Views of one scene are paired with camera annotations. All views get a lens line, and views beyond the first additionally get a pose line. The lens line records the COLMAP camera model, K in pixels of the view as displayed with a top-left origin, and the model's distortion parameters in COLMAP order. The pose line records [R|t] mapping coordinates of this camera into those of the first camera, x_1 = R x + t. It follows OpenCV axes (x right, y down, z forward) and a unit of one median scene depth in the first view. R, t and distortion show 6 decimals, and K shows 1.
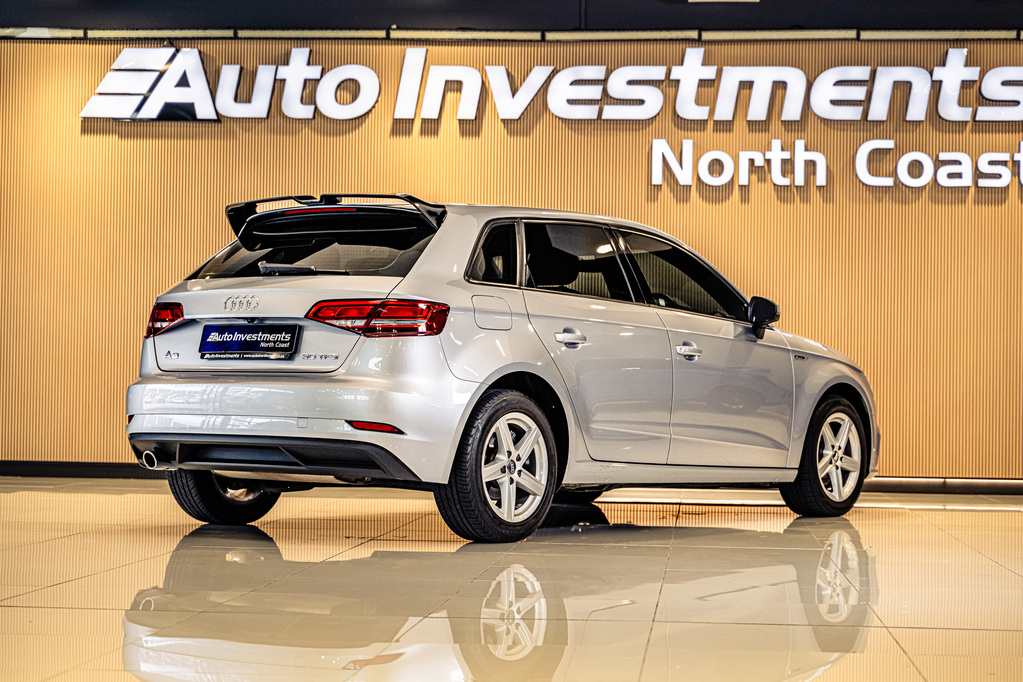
lens RADIAL K [[2170.6, 0, 511.5], [0, 2170.6, 341.0], [0, 0, 1]] dist [-0.037745, 0.132076]
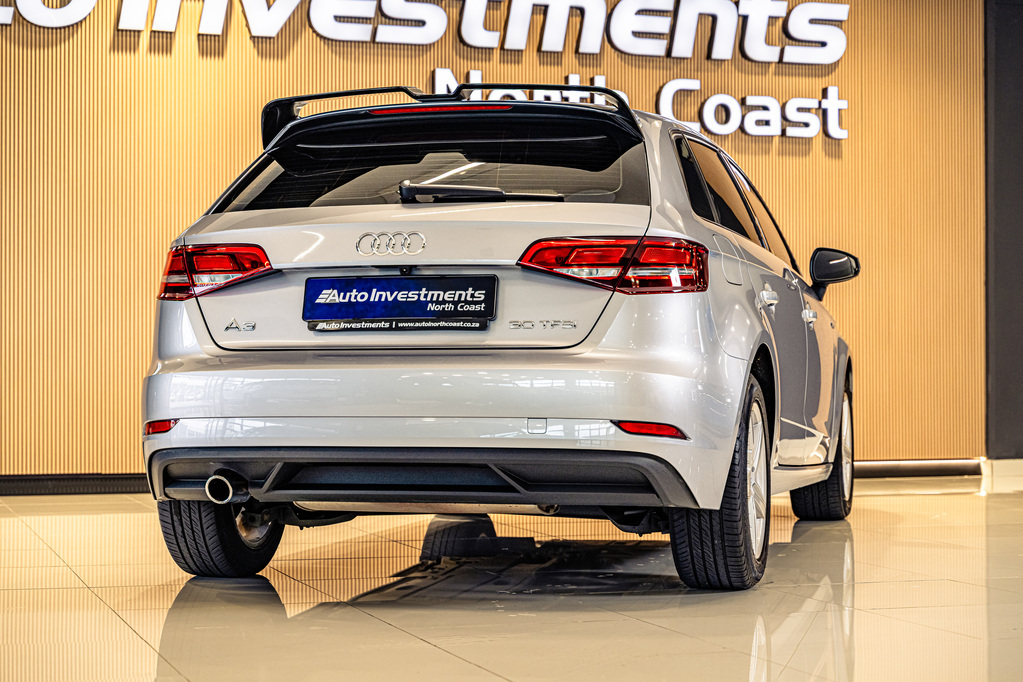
lens RADIAL K [[2006.5, 0, 511.5], [0, 2006.5, 341.0], [0, 0, 1]] dist [-0.004672, -0.029230]
pose [[0.922541, -0.010821, 0.385749, -0.208176], [0.007097, 0.999913, 0.011077, 0.003429], [-0.385835, -0.007481, 0.922537, 0.278931]]
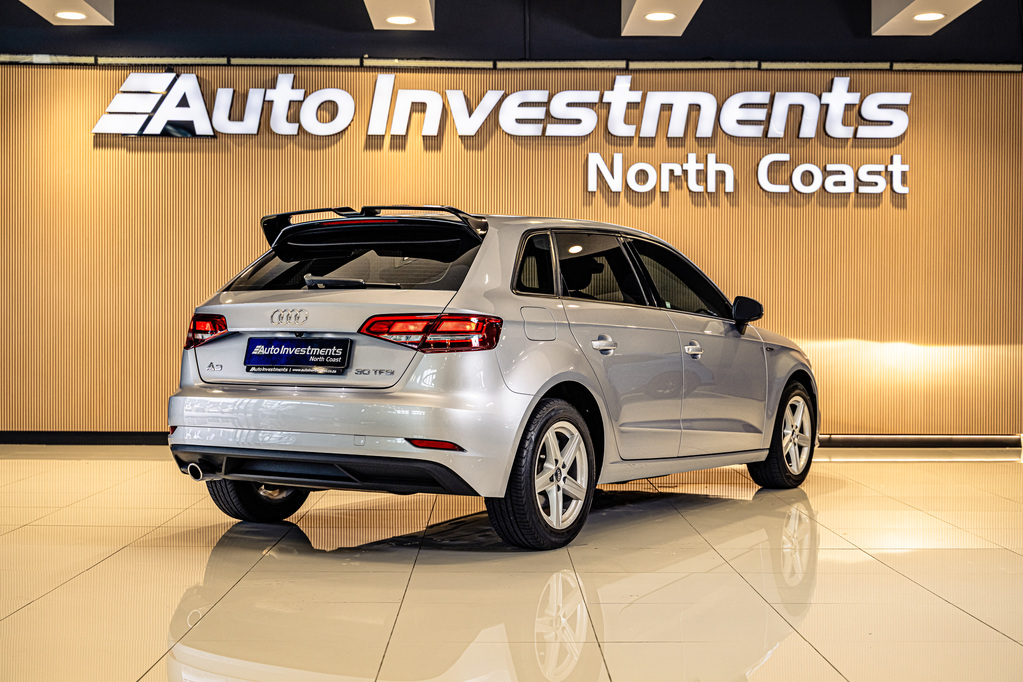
lens RADIAL K [[1467.8, 0, 511.5], [0, 1467.8, 341.0], [0, 0, 1]] dist [-0.008540, -0.021349]
pose [[0.994987, -0.011629, 0.099326, -0.057979], [0.008229, 0.999368, 0.034574, -0.018615], [-0.099665, -0.033584, 0.994454, 0.205845]]
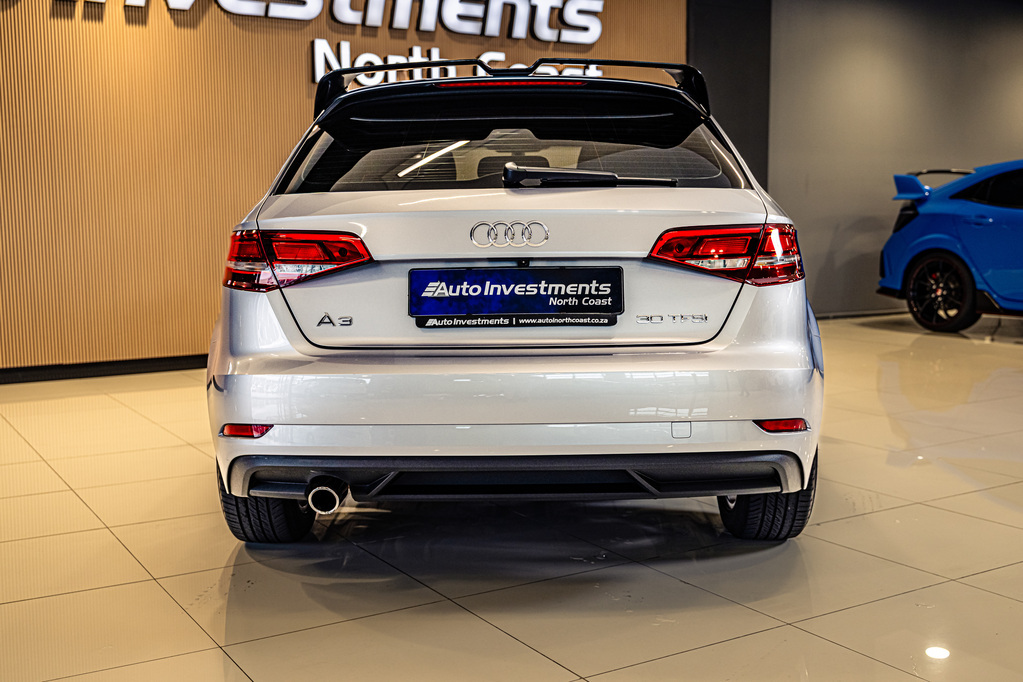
lens RADIAL K [[1129.8, 0, 511.5], [0, 1129.8, 341.0], [0, 0, 1]] dist [0.000773, -0.007706]
pose [[0.806093, -0.088228, 0.585175, -0.199935], [0.010030, 0.990719, 0.135557, -0.019646], [-0.591703, -0.103403, 0.799497, 0.480954]]
